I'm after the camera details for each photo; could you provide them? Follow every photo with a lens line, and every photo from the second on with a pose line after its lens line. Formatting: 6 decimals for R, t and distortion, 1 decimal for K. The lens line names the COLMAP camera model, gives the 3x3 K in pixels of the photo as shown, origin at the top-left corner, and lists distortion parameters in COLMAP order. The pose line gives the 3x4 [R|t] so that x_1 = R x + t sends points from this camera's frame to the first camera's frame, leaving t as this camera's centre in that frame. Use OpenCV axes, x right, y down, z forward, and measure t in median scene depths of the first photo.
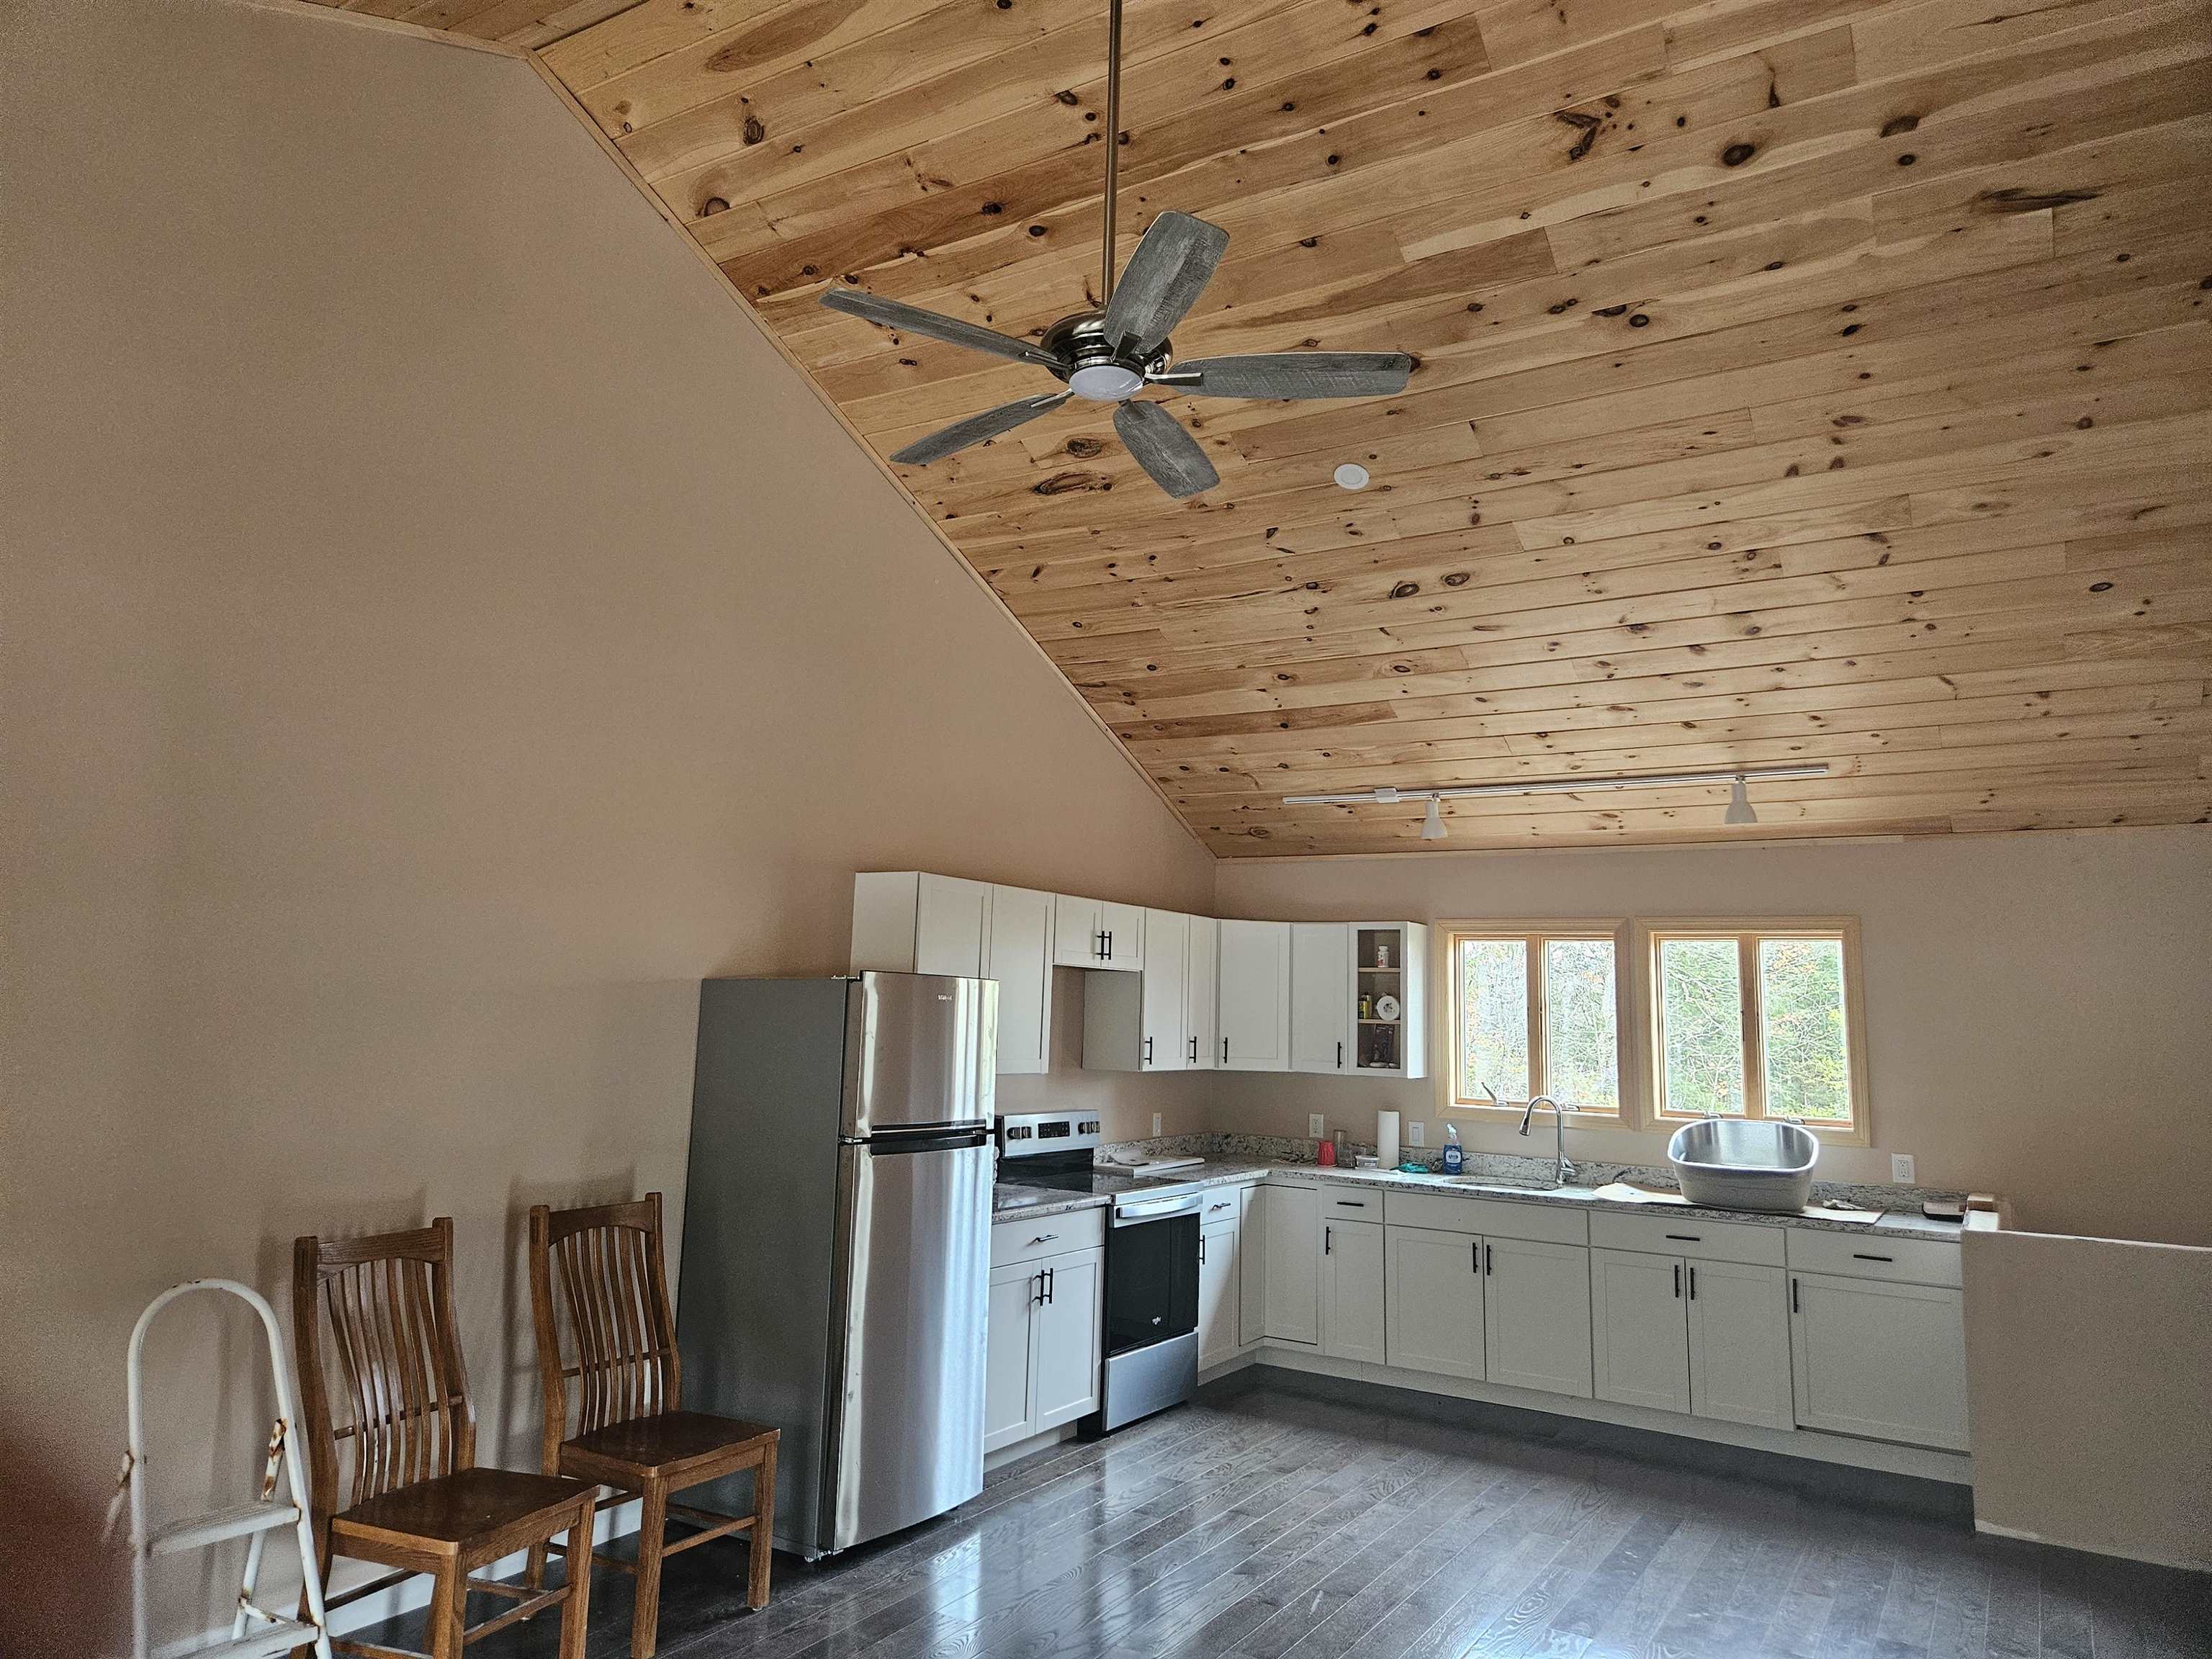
lens RADIAL K [[1475.1, 0, 1080.2], [0, 1475.1, 808.9], [0, 0, 1]] dist [0.080143, -0.068713]
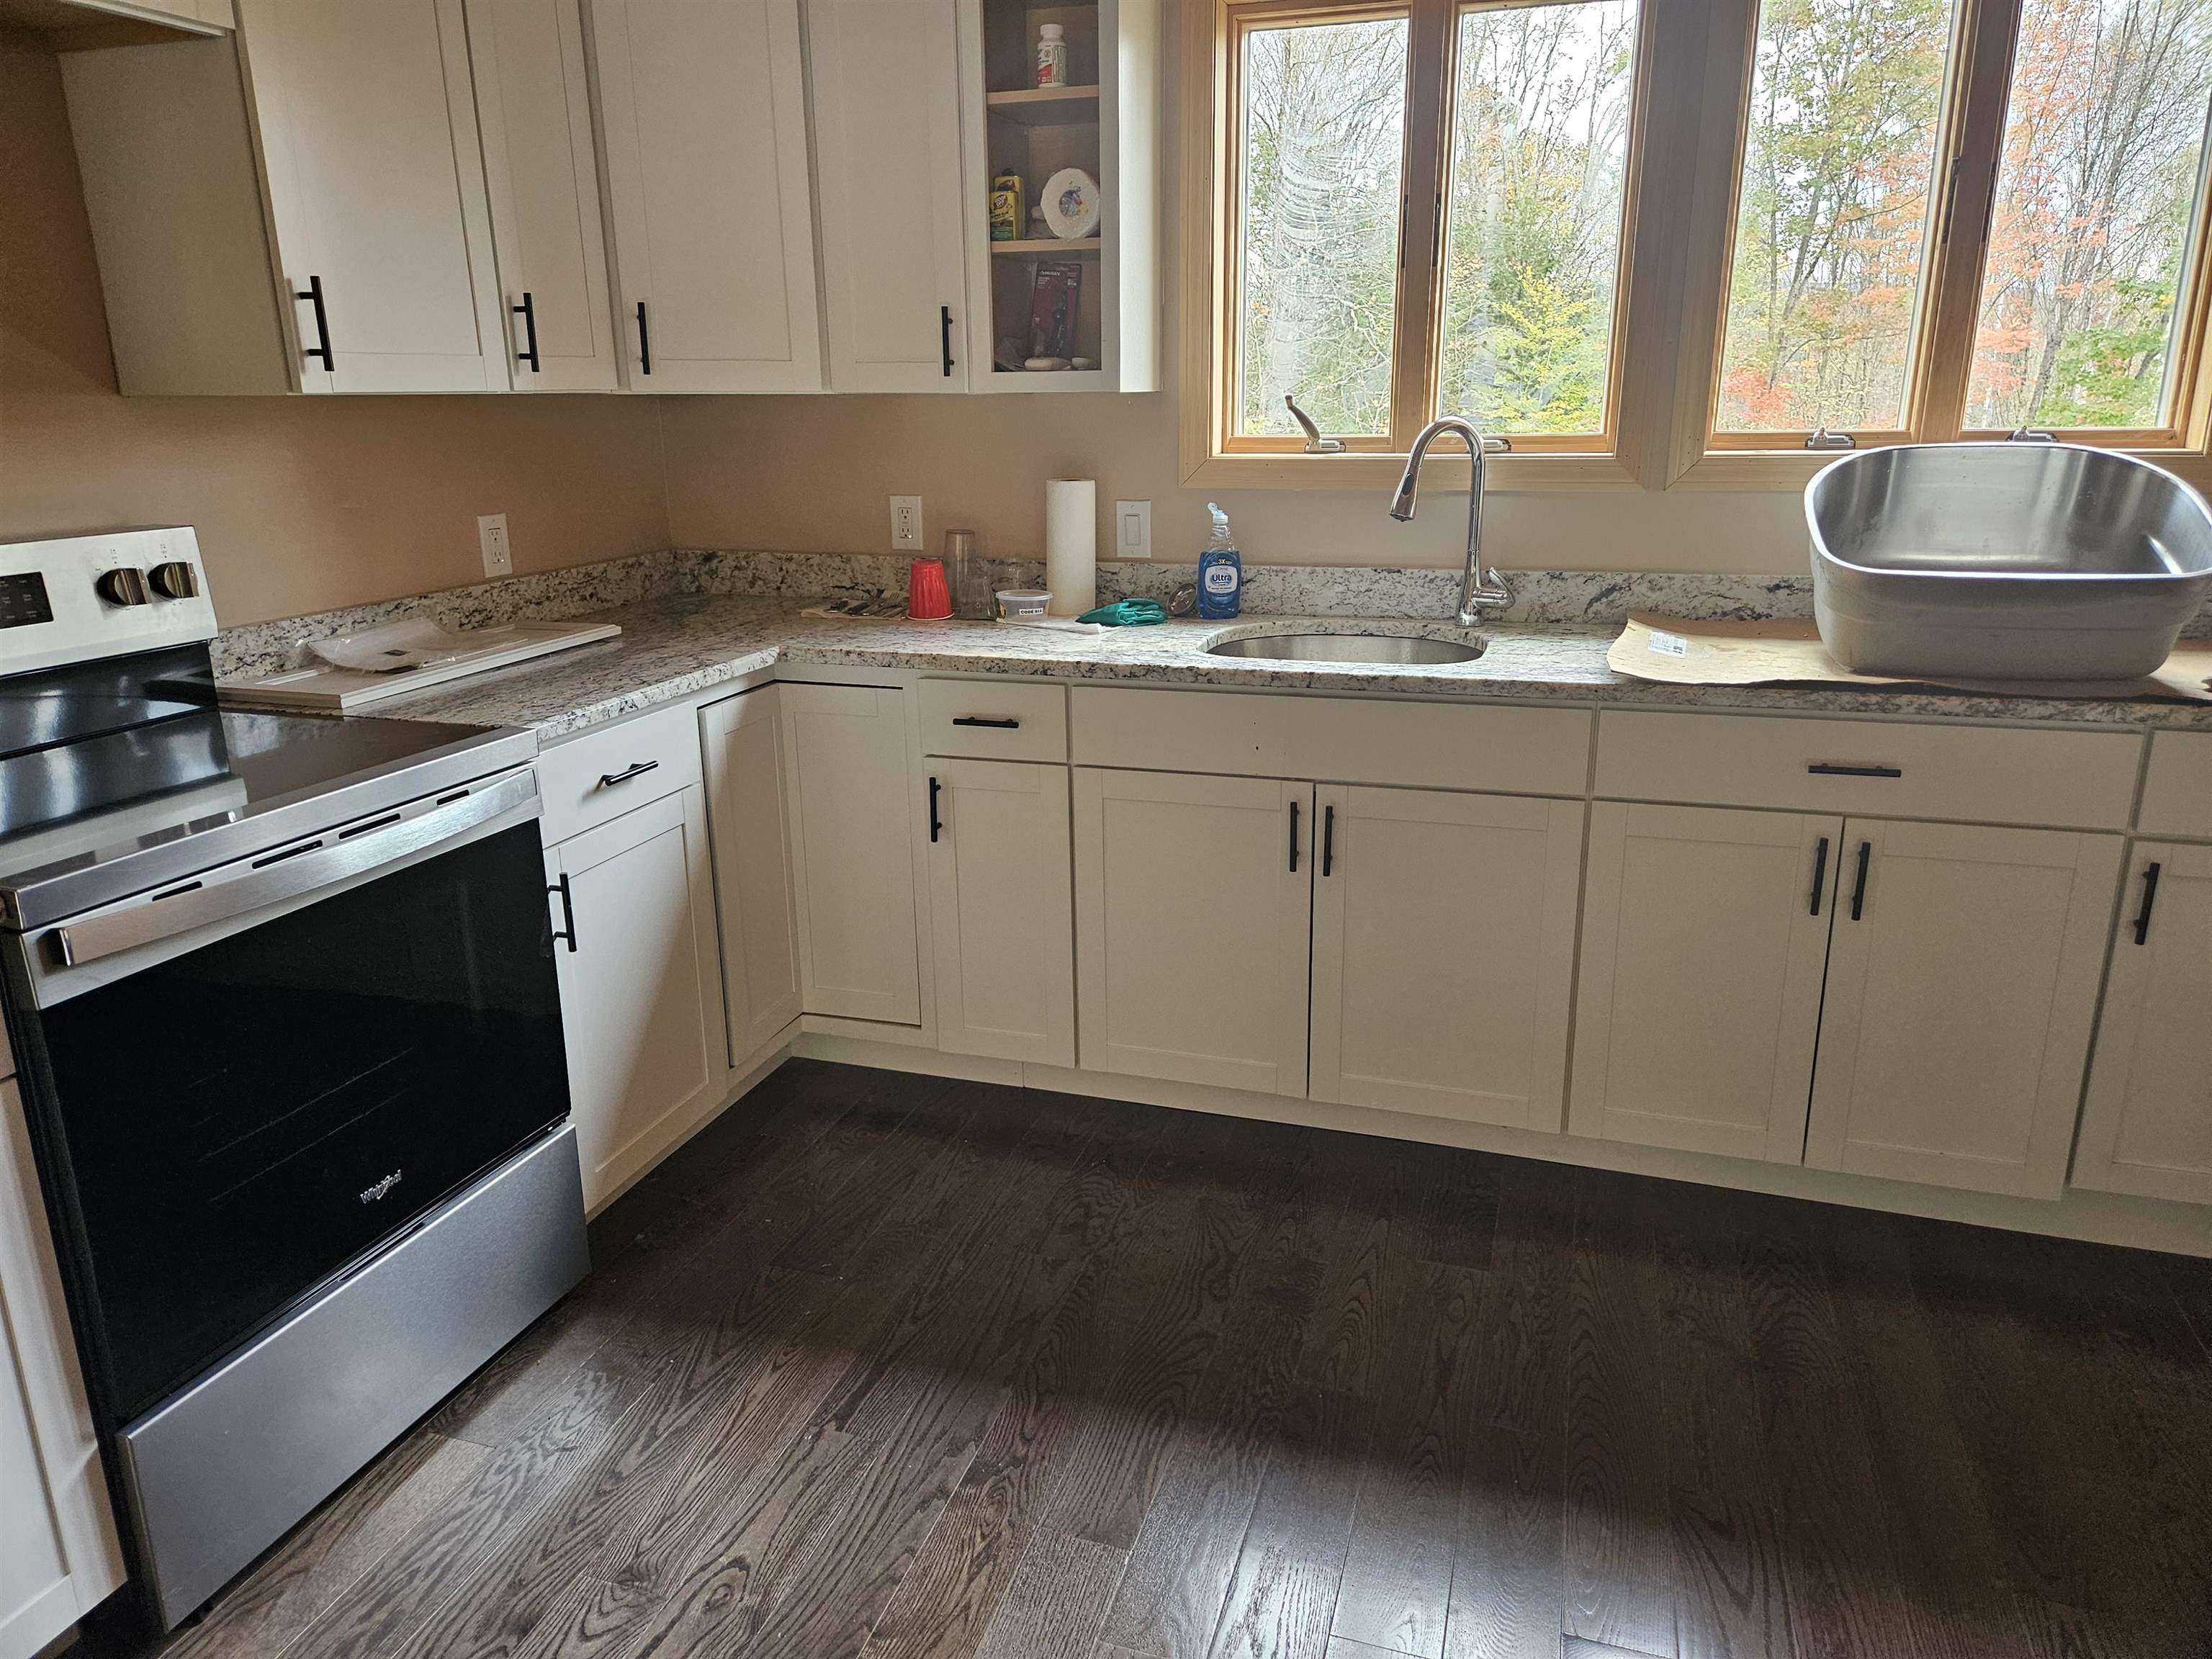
lens RADIAL K [[1508.2, 0, 1106.0], [0, 1508.2, 829.5], [0, 0, 1]] dist [0.077692, -0.063572]
pose [[0.968753, -0.107171, 0.223680, 0.131021], [0.004589, 0.909421, 0.415852, 0.136353], [-0.247986, -0.401831, 0.881496, 0.684395]]
